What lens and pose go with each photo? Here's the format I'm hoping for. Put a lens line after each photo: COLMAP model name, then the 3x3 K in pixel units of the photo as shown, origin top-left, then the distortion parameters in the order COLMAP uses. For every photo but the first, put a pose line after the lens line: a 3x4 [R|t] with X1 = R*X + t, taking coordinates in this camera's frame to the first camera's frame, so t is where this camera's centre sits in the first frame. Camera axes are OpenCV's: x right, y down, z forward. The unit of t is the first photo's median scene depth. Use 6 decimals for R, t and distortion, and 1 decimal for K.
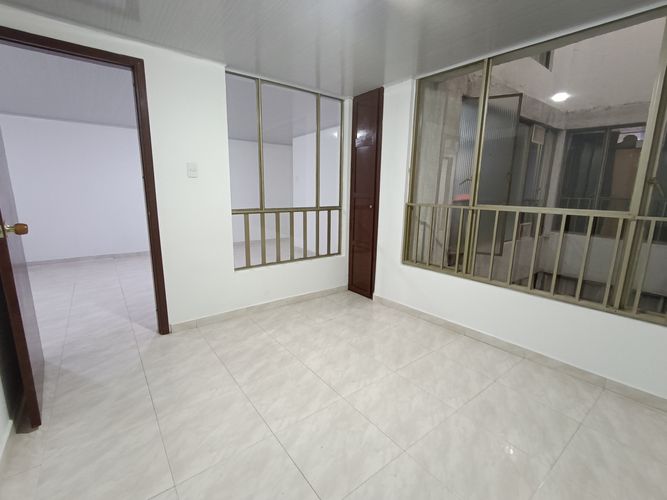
lens RADIAL K [[301.9, 0, 326.8], [0, 301.9, 247.8], [0, 0, 1]] dist [-0.000679, -0.000850]
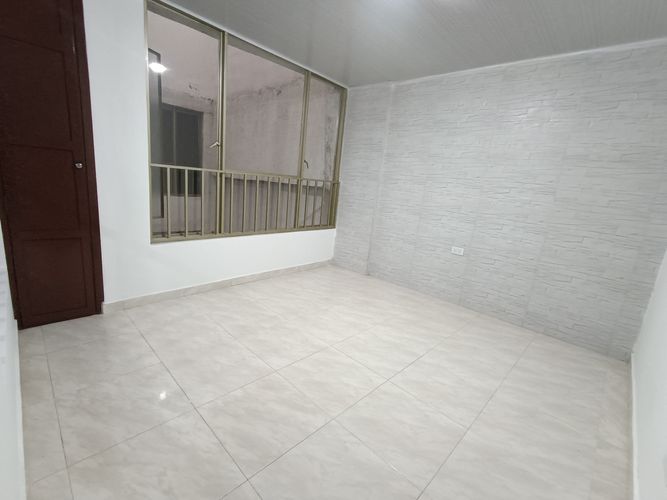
lens RADIAL K [[301.9, 0, 326.8], [0, 301.9, 247.8], [0, 0, 1]] dist [-0.000679, -0.000850]
pose [[-0.135636, -0.241179, 0.960956, -0.763336], [0.100863, 0.961518, 0.255557, -0.121787], [-0.985611, 0.131587, -0.106091, 0.873914]]
